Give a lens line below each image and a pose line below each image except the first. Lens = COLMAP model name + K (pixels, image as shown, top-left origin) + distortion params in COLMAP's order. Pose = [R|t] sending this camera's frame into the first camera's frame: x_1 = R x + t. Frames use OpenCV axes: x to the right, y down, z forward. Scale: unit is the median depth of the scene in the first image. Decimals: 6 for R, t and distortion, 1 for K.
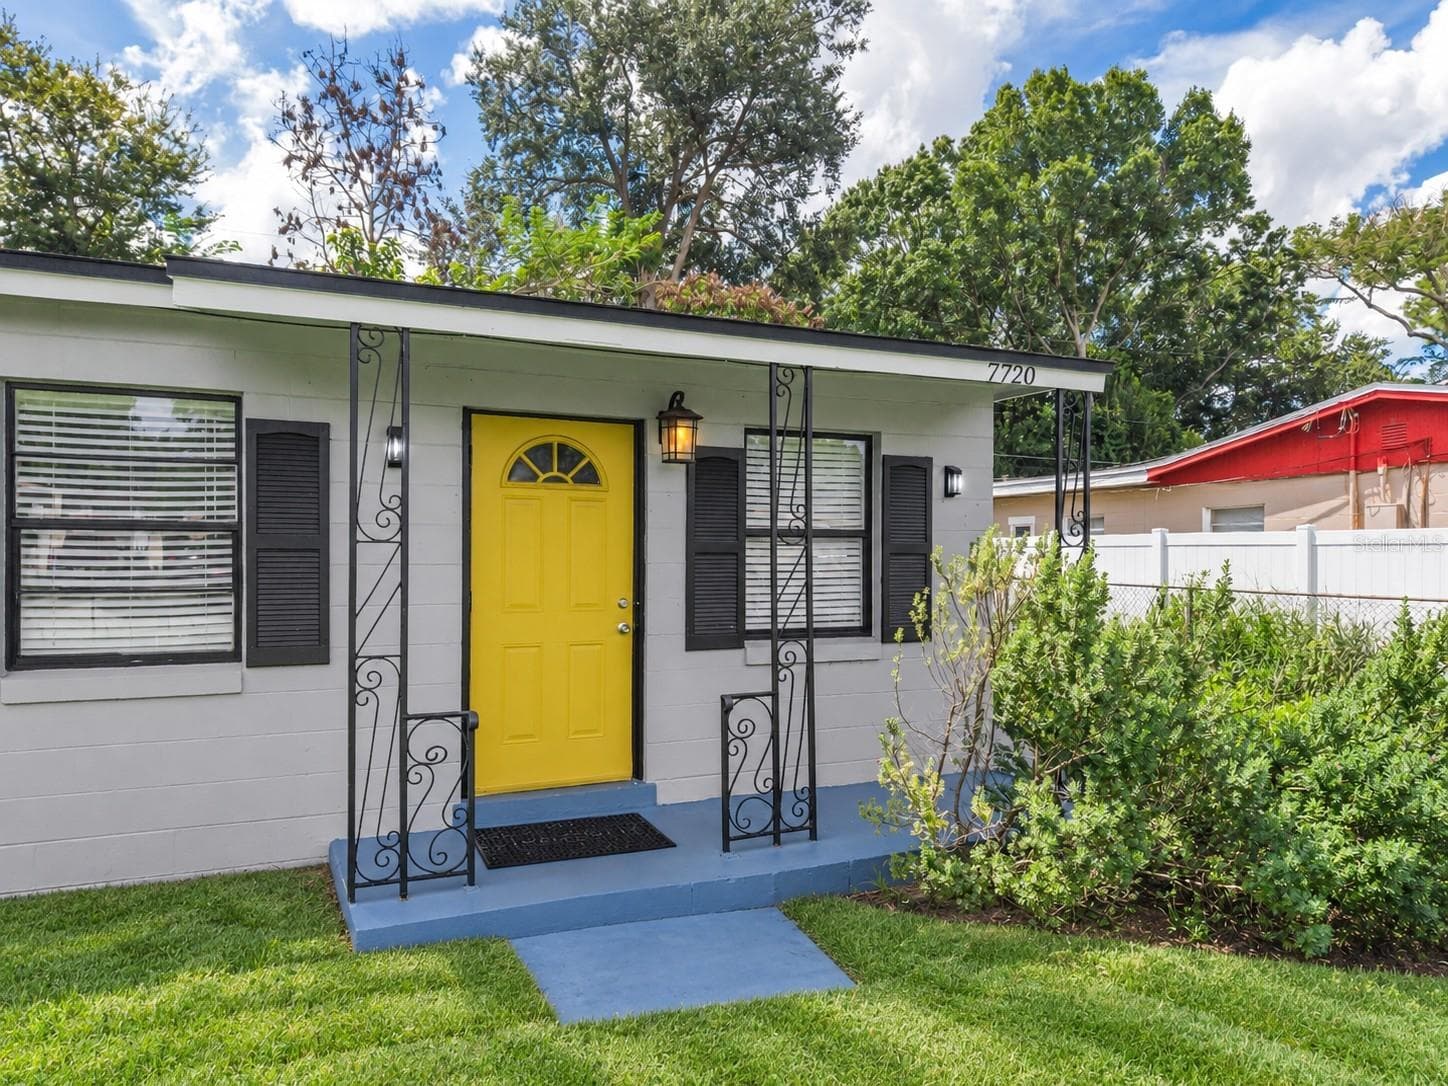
lens RADIAL K [[960.3, 0, 724.3], [0, 960.3, 546.1], [0, 0, 1]] dist [0.021732, -0.030589]
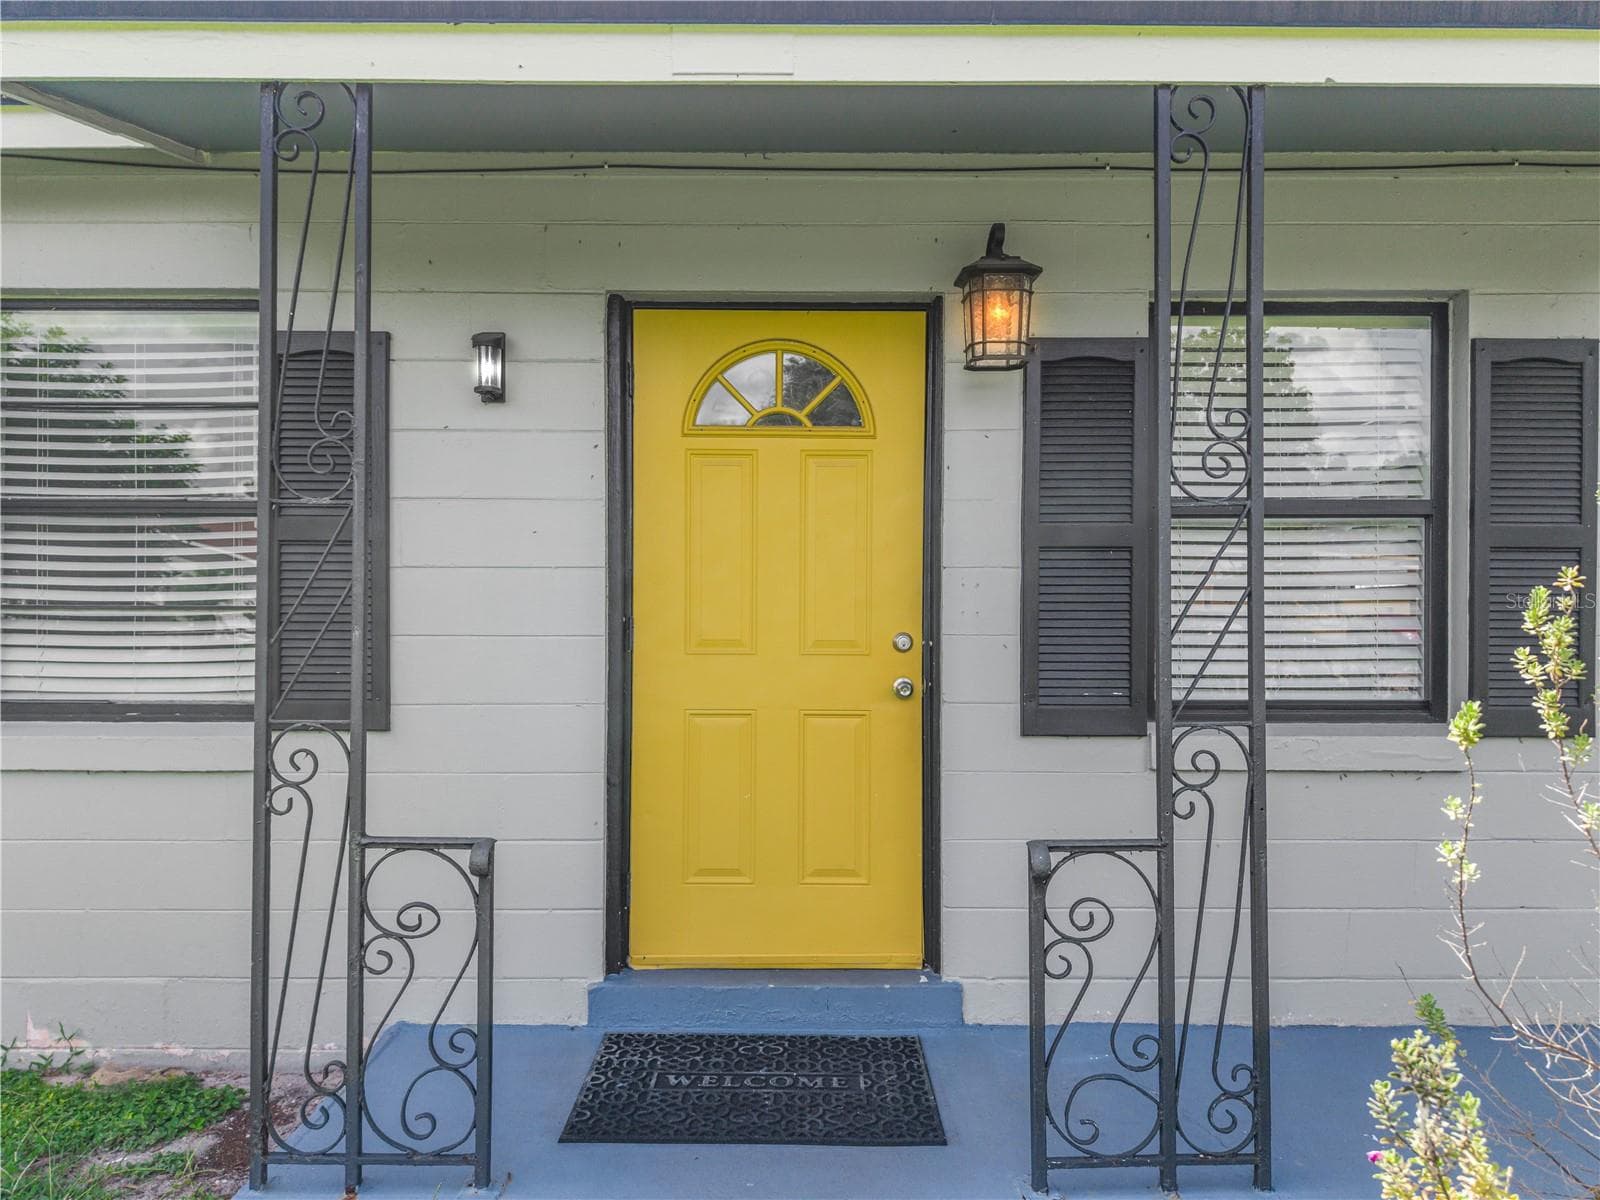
lens RADIAL K [[1061.1, 0, 810.9], [0, 1061.1, 613.7], [0, 0, 1]] dist [0.021732, -0.030589]
pose [[0.912418, 0.000770, -0.409259, 0.092270], [0.003458, 0.999948, 0.009591, 0.037631], [0.409246, -0.010166, 0.912368, 0.434129]]
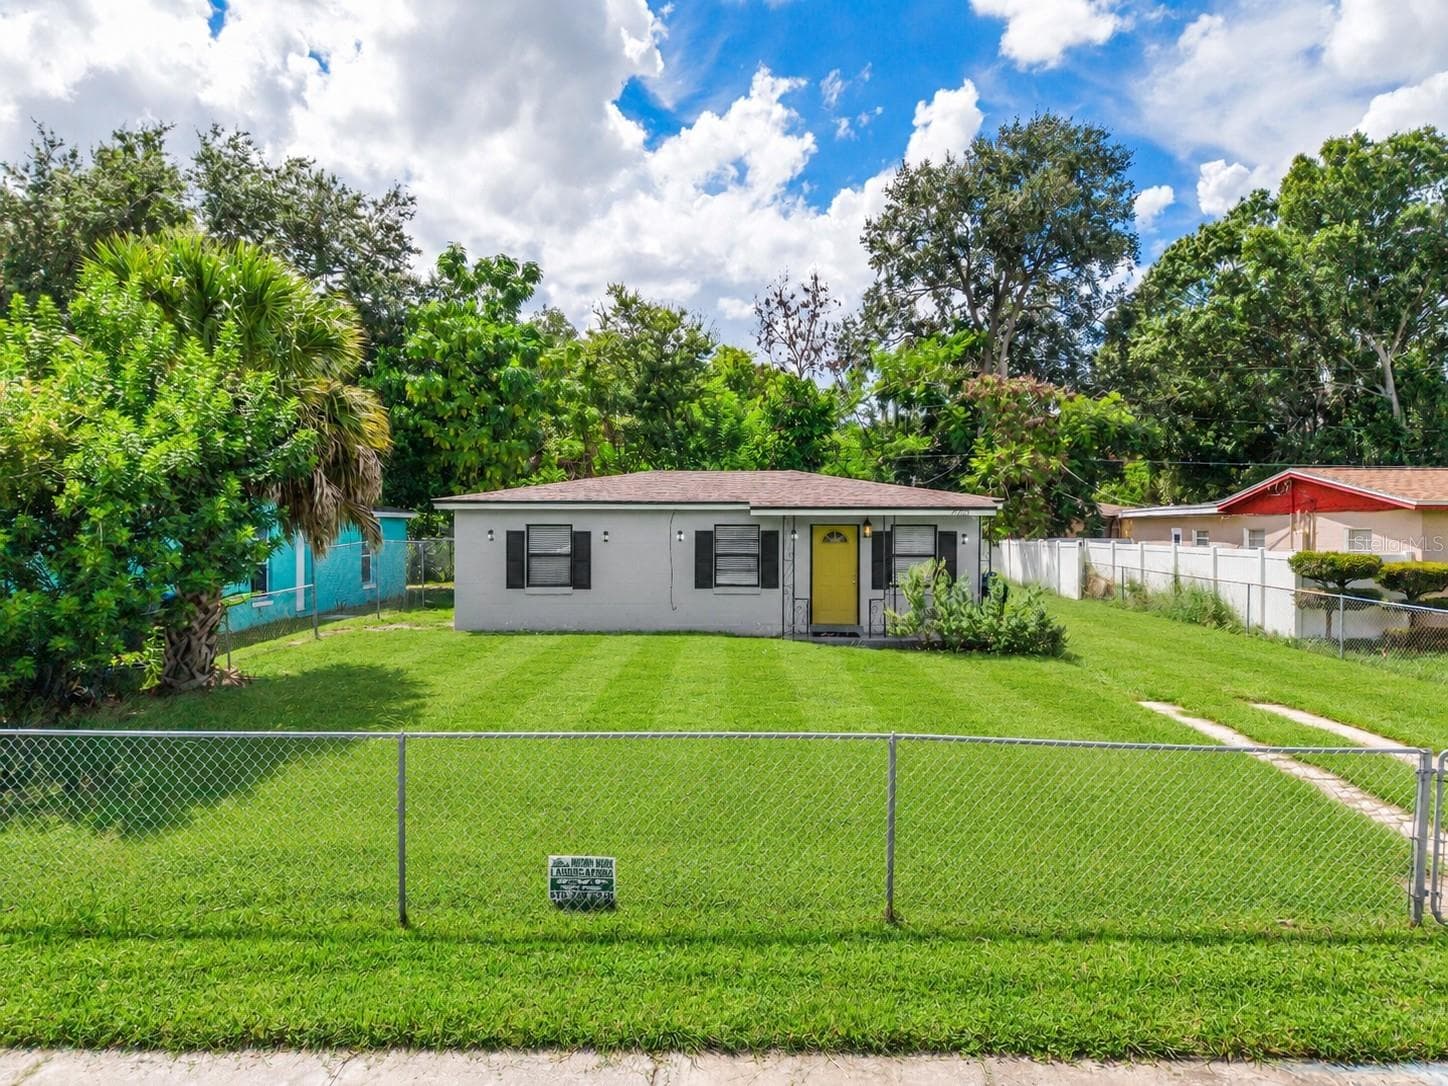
lens RADIAL K [[960.3, 0, 712.0], [0, 960.3, 539.4], [0, 0, 1]] dist [0.021732, -0.030589]
pose [[0.896289, 0.005664, -0.443435, 1.016146], [0.004867, 0.999733, 0.022606, -0.159924], [0.443445, -0.022420, 0.896021, -2.466074]]
